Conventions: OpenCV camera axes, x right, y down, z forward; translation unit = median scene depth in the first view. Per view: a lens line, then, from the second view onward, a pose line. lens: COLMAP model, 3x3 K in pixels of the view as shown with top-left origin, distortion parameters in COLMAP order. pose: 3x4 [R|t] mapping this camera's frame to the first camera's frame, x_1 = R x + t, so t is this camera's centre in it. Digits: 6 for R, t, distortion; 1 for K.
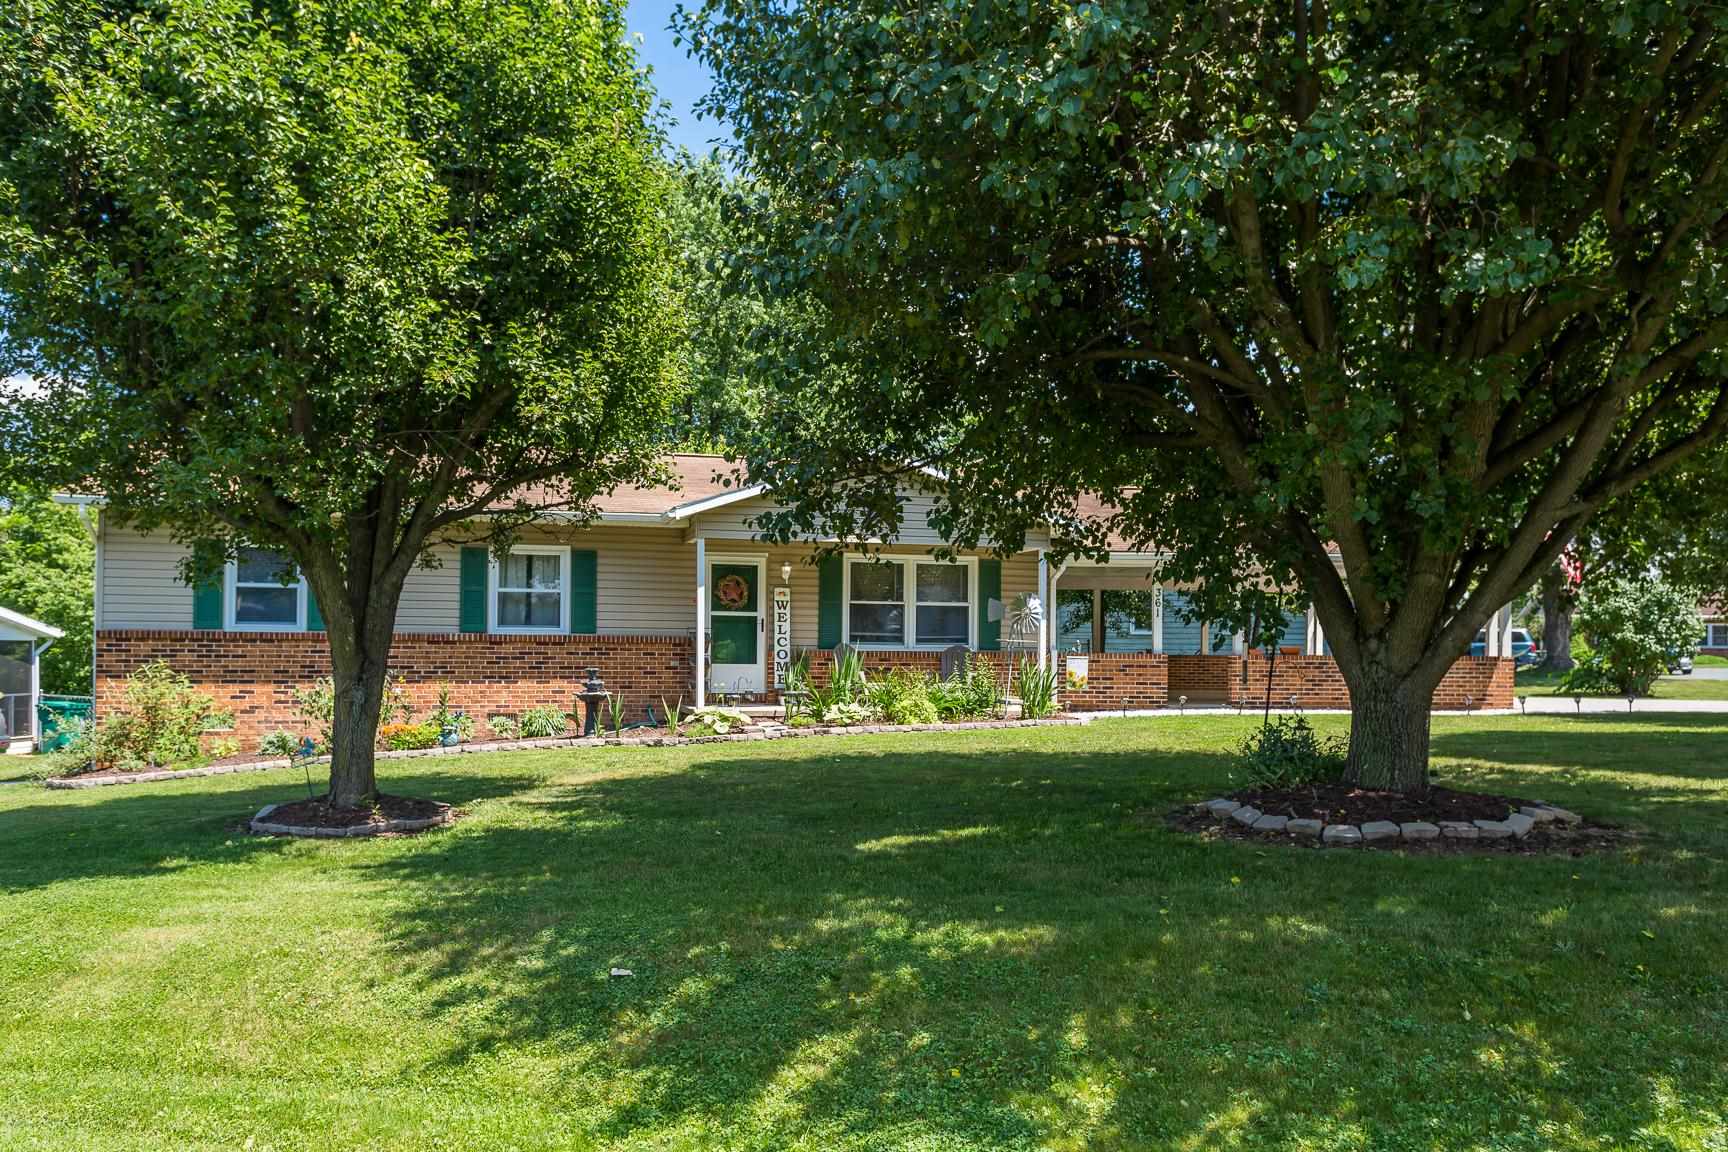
lens RADIAL K [[1357.2, 0, 856.8], [0, 1357.2, 573.0], [0, 0, 1]] dist [-0.001158, -0.001956]
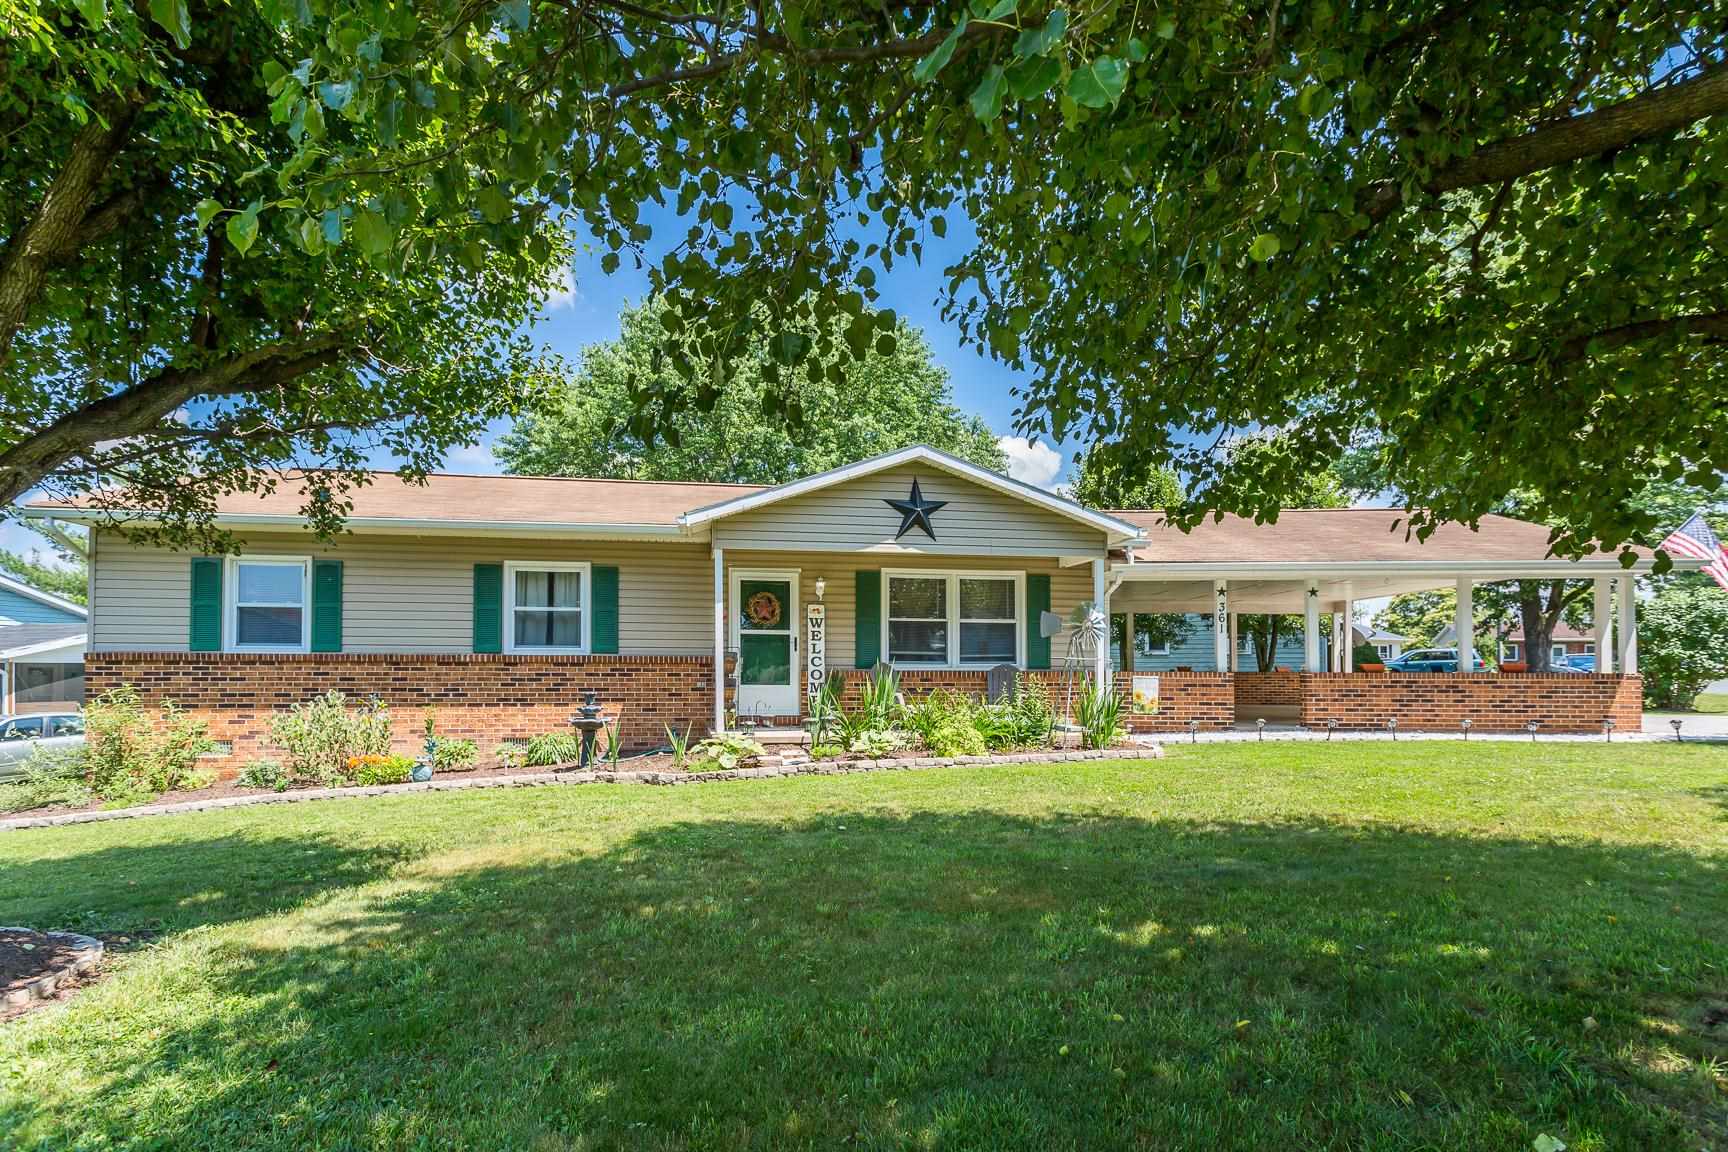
lens RADIAL K [[826.5, 0, 810.0], [0, 826.5, 620.2], [0, 0, 1]] dist [0.004500, -0.000222]
pose [[0.989403, -0.012622, -0.144646, 0.025826], [0.012504, 0.999920, -0.001726, 0.023930], [0.144656, -0.000101, 0.989482, 0.445899]]
